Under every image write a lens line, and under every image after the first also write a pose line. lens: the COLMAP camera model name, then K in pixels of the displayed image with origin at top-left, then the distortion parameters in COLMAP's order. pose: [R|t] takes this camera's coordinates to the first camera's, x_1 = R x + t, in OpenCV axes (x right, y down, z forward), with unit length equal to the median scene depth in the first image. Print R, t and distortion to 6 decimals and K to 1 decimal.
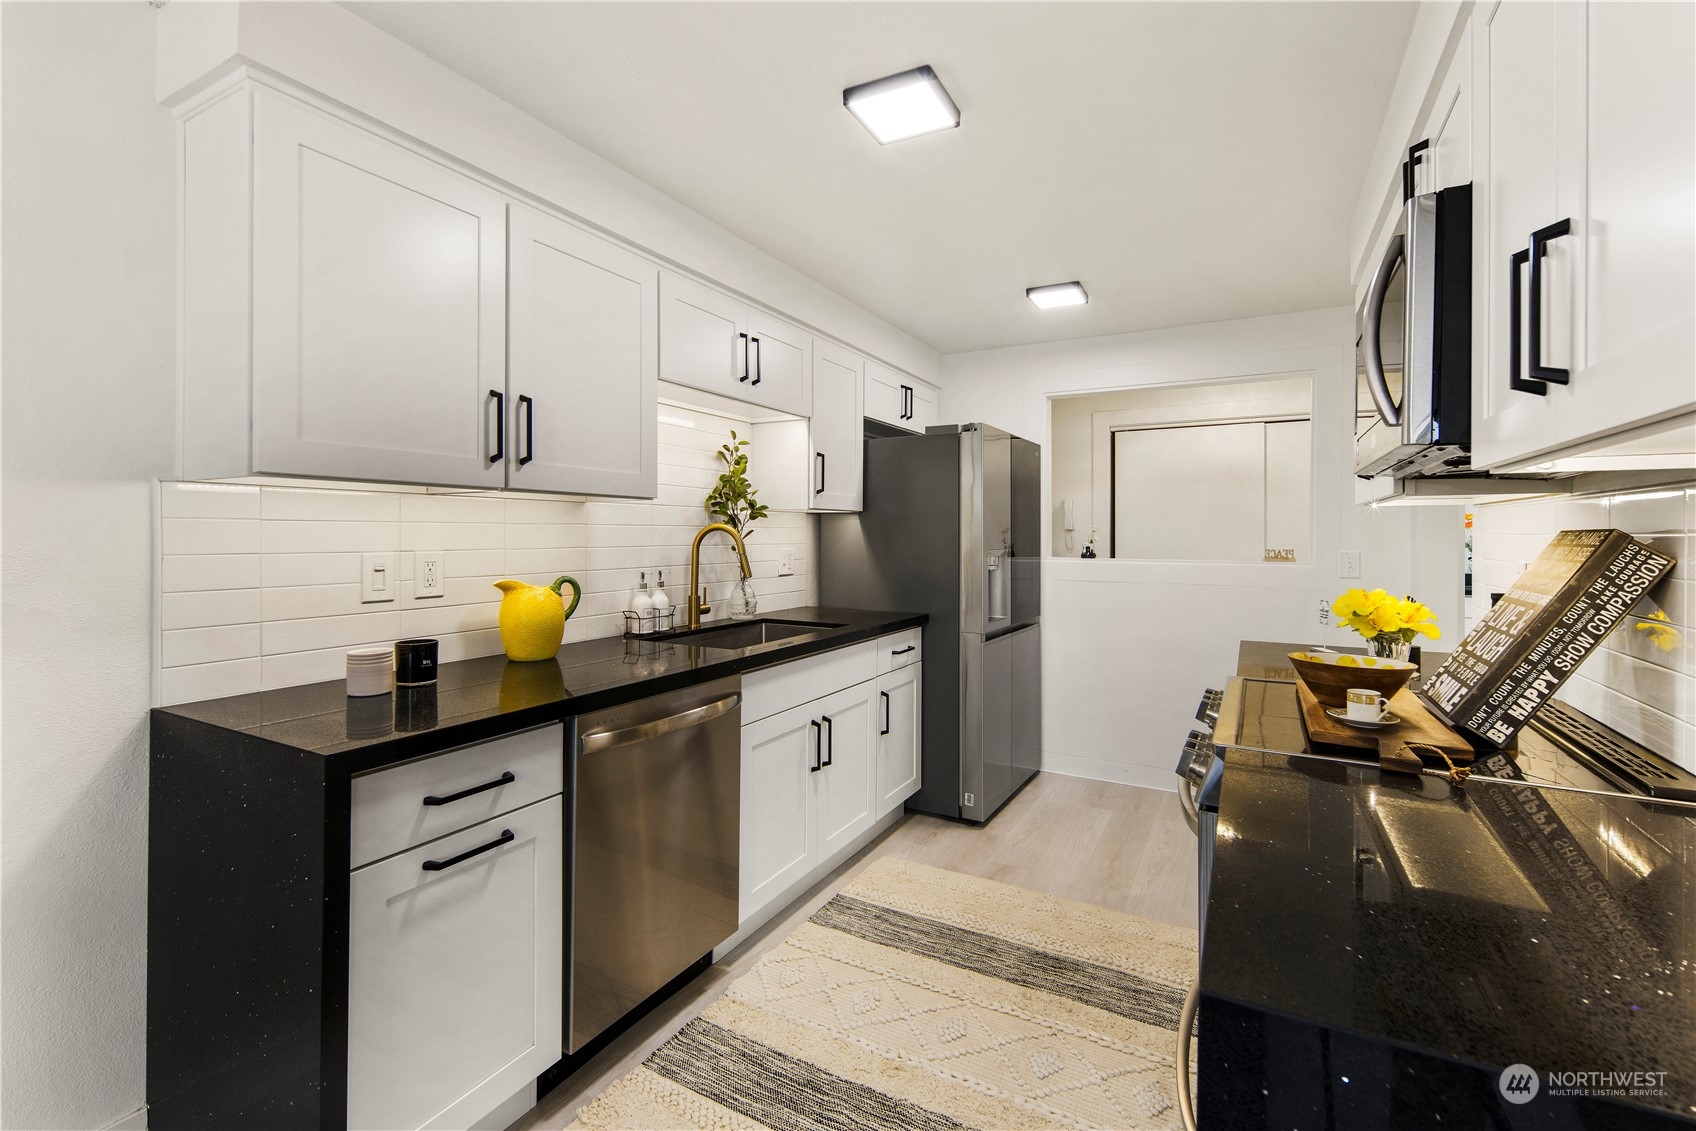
lens RADIAL K [[734.7, 0, 854.2], [0, 734.7, 535.4], [0, 0, 1]] dist [0.010871, -0.004796]
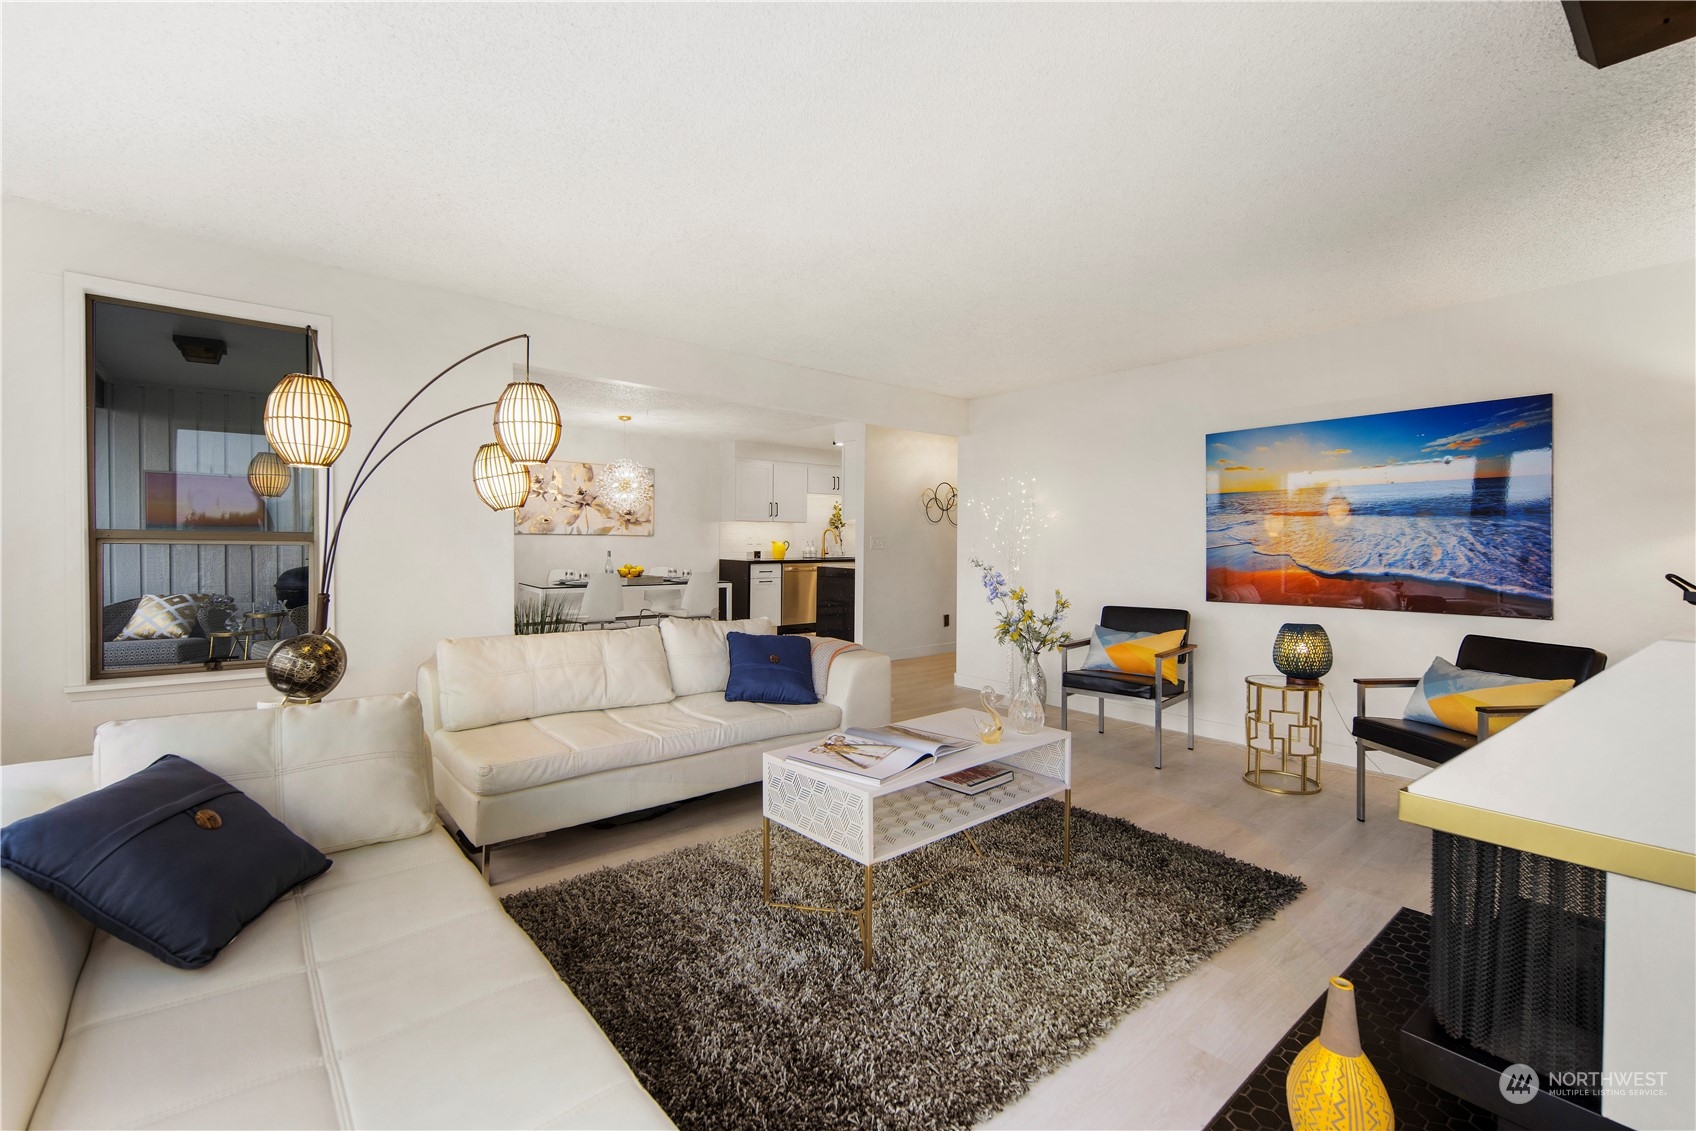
lens RADIAL K [[734.7, 0, 854.7], [0, 734.7, 552.8], [0, 0, 1]] dist [0.010871, -0.004796]
pose [[0.930647, 0.012324, -0.365710, 1.164943], [-0.004076, 0.999720, 0.023316, 0.018313], [0.365895, -0.020209, 0.930437, -2.144554]]
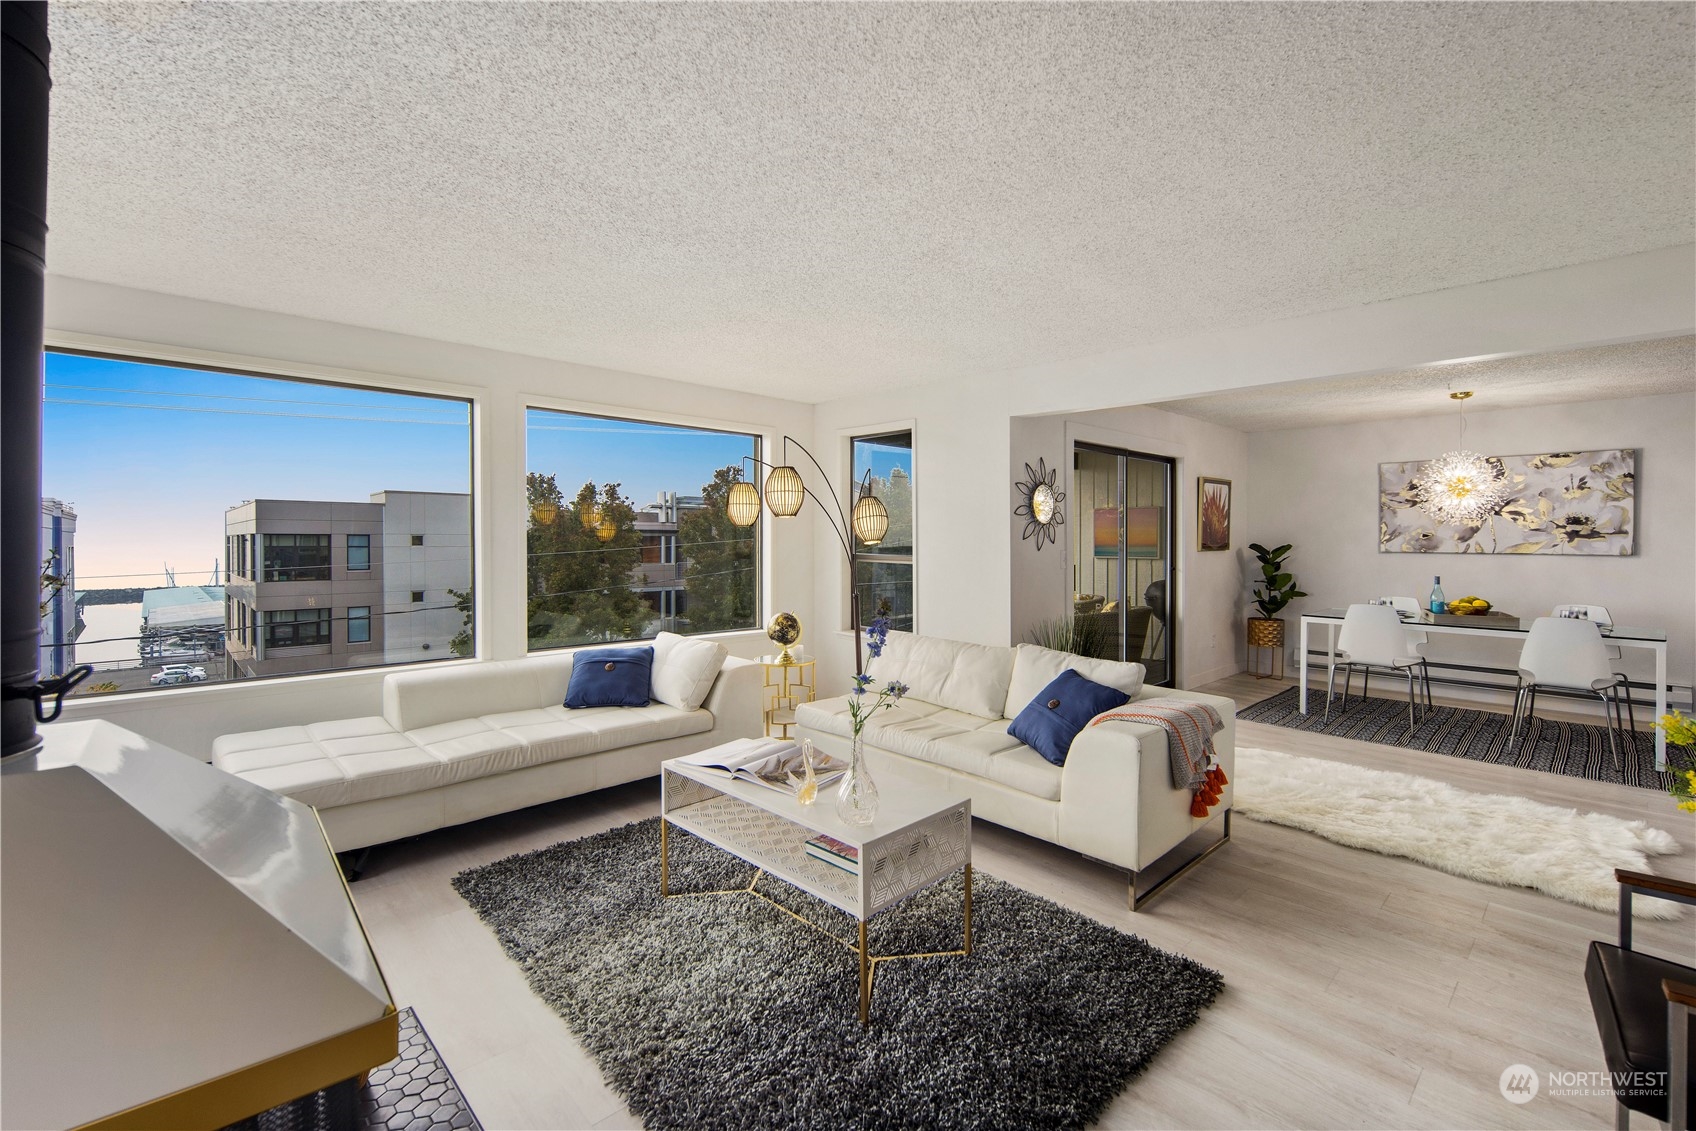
lens RADIAL K [[734.7, 0, 846.2], [0, 734.7, 544.3], [0, 0, 1]] dist [0.010871, -0.004796]
pose [[-0.313810, -0.000700, -0.949486, 1.704648], [0.000161, 1.000000, -0.000790, -0.004898], [0.949486, -0.000401, -0.313810, -1.023695]]
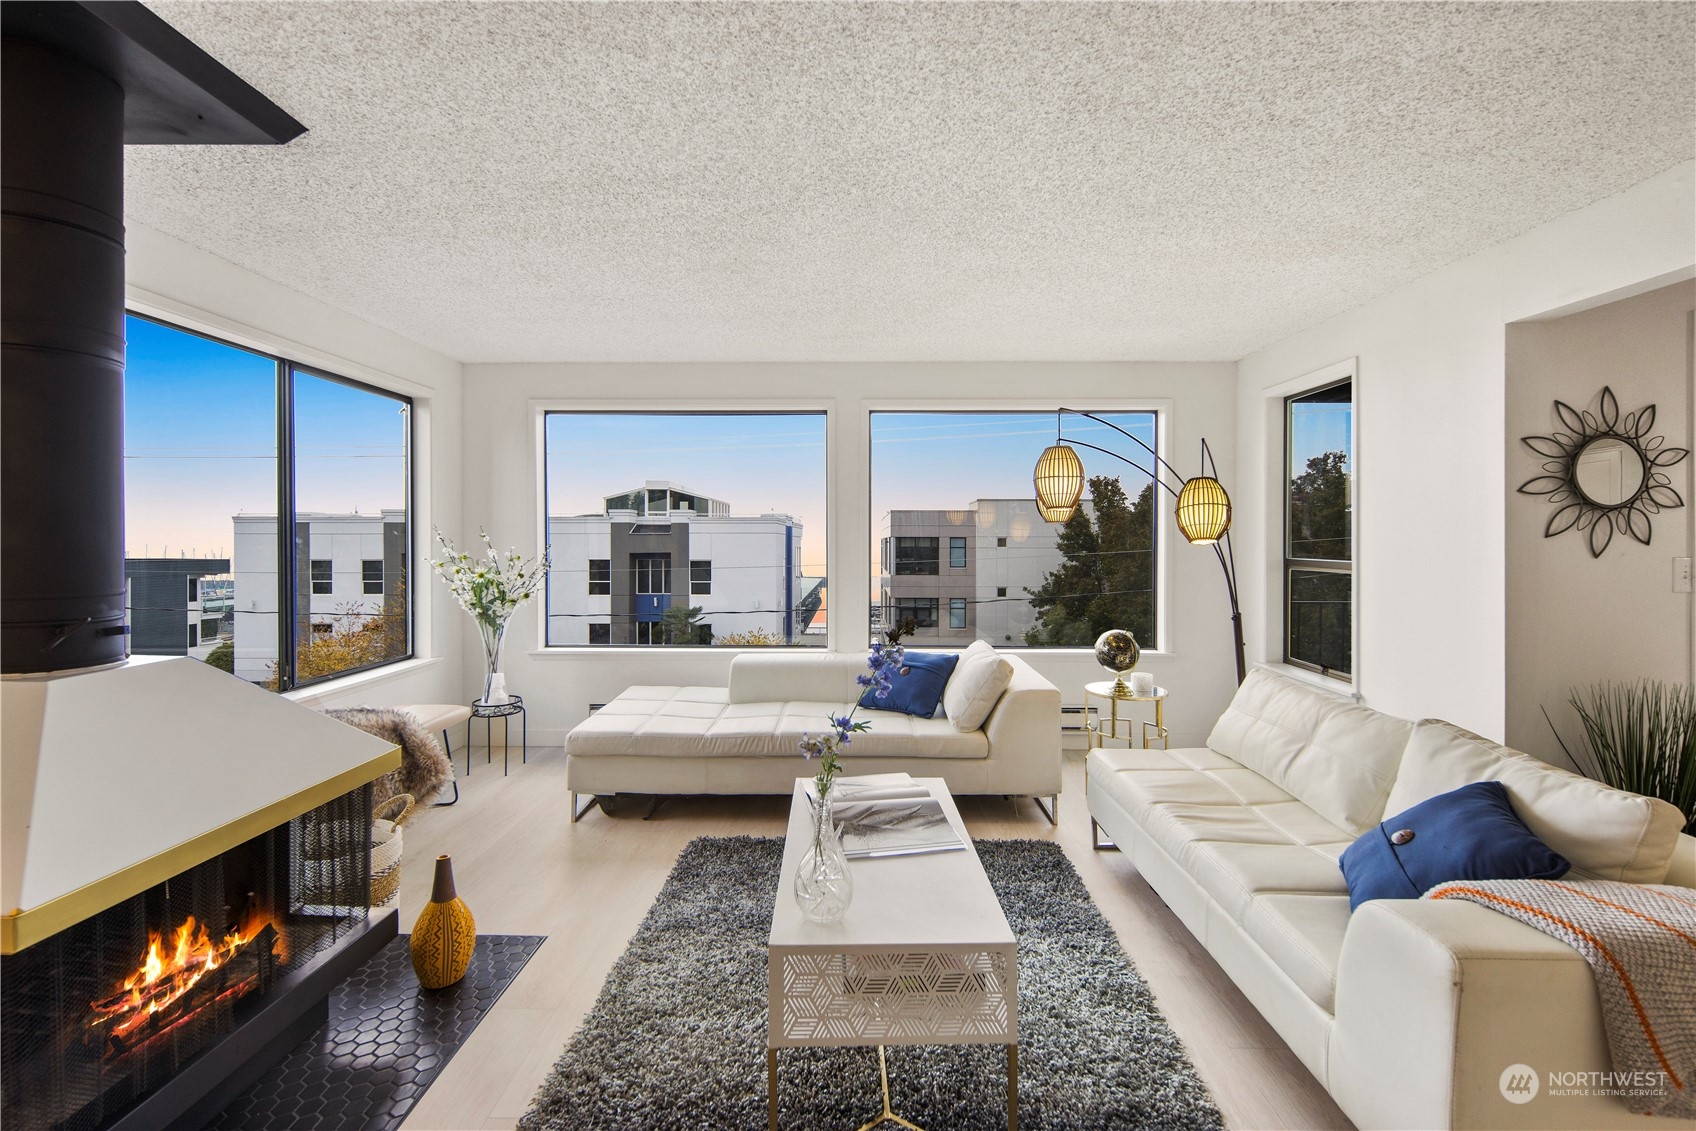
lens RADIAL K [[734.7, 0, 846.1], [0, 734.7, 542.7], [0, 0, 1]] dist [0.010871, -0.004796]
pose [[-0.887589, -0.005833, -0.460599, 1.250878], [-0.004537, 0.999982, -0.003921, -0.002481], [0.460614, -0.001391, -0.887600, -0.752617]]
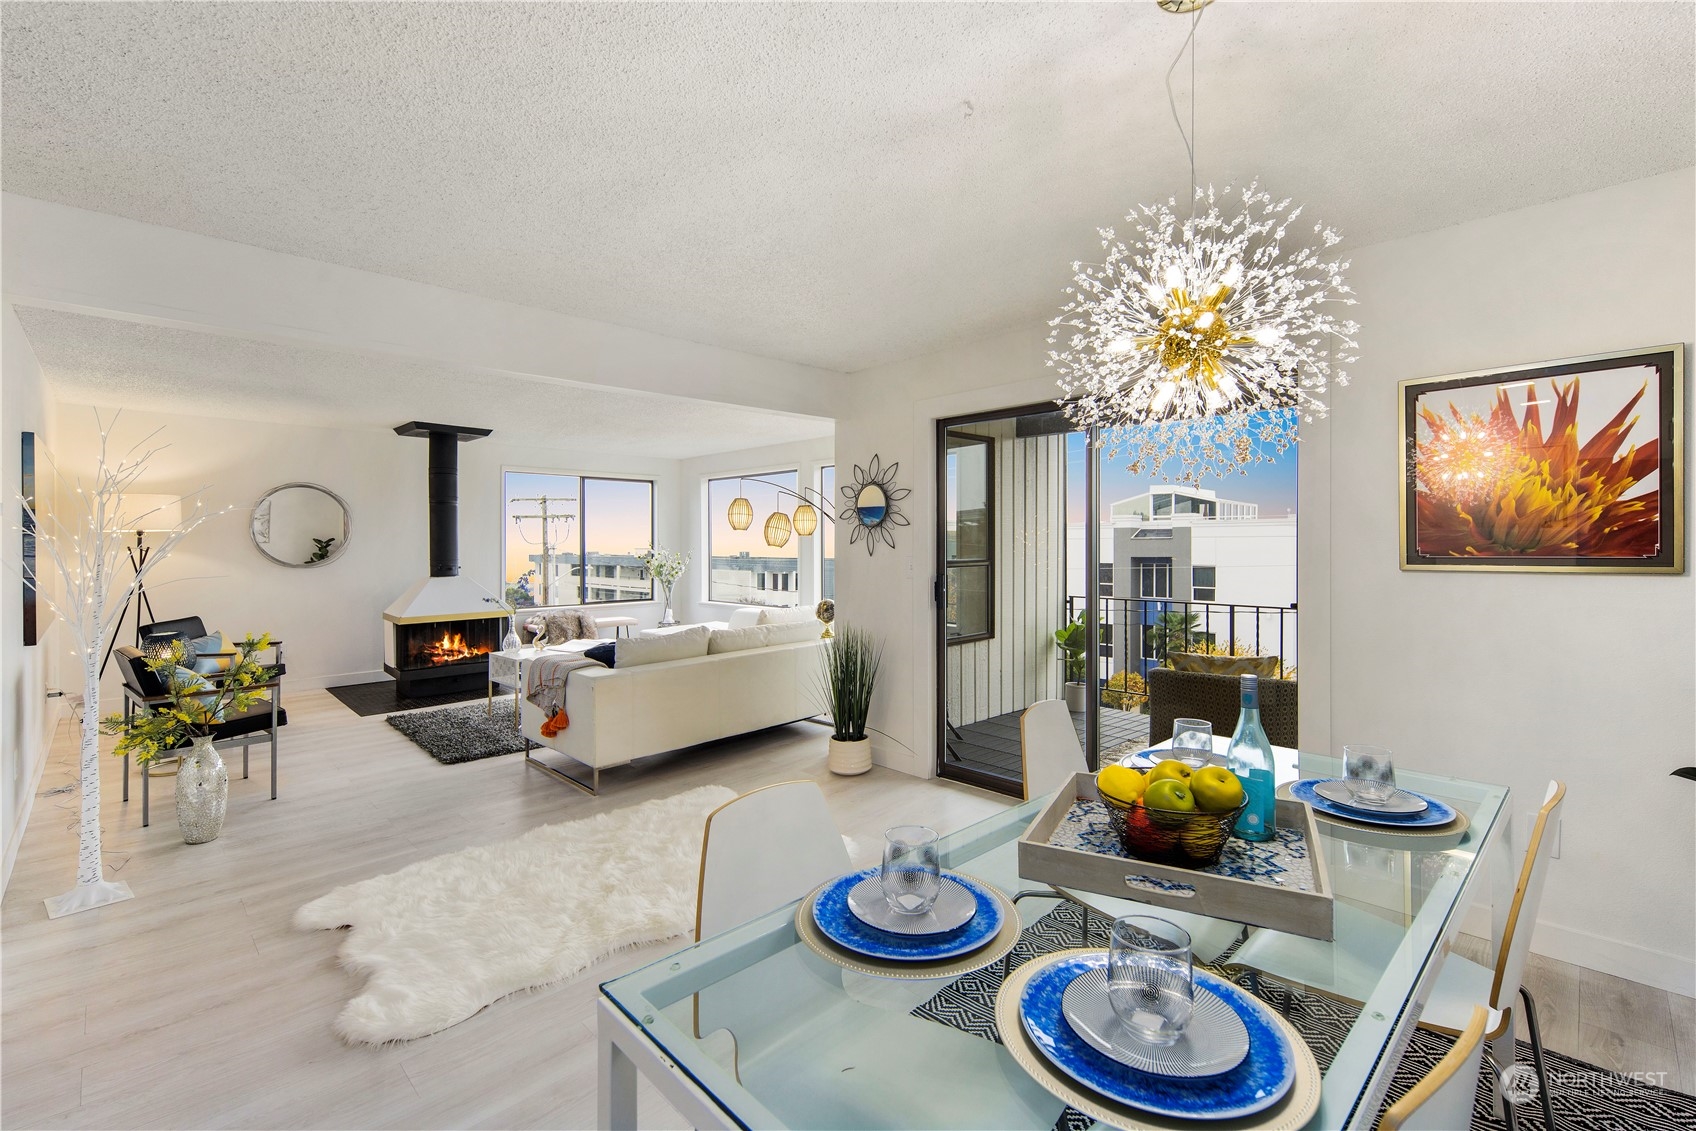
lens RADIAL K [[734.7, 0, 848.8], [0, 734.7, 555.6], [0, 0, 1]] dist [0.010871, -0.004796]
pose [[-0.954225, -0.010887, 0.298892, -0.377257], [-0.007509, 0.999894, 0.012449, -0.010627], [-0.298996, 0.009635, -0.954206, 0.318633]]
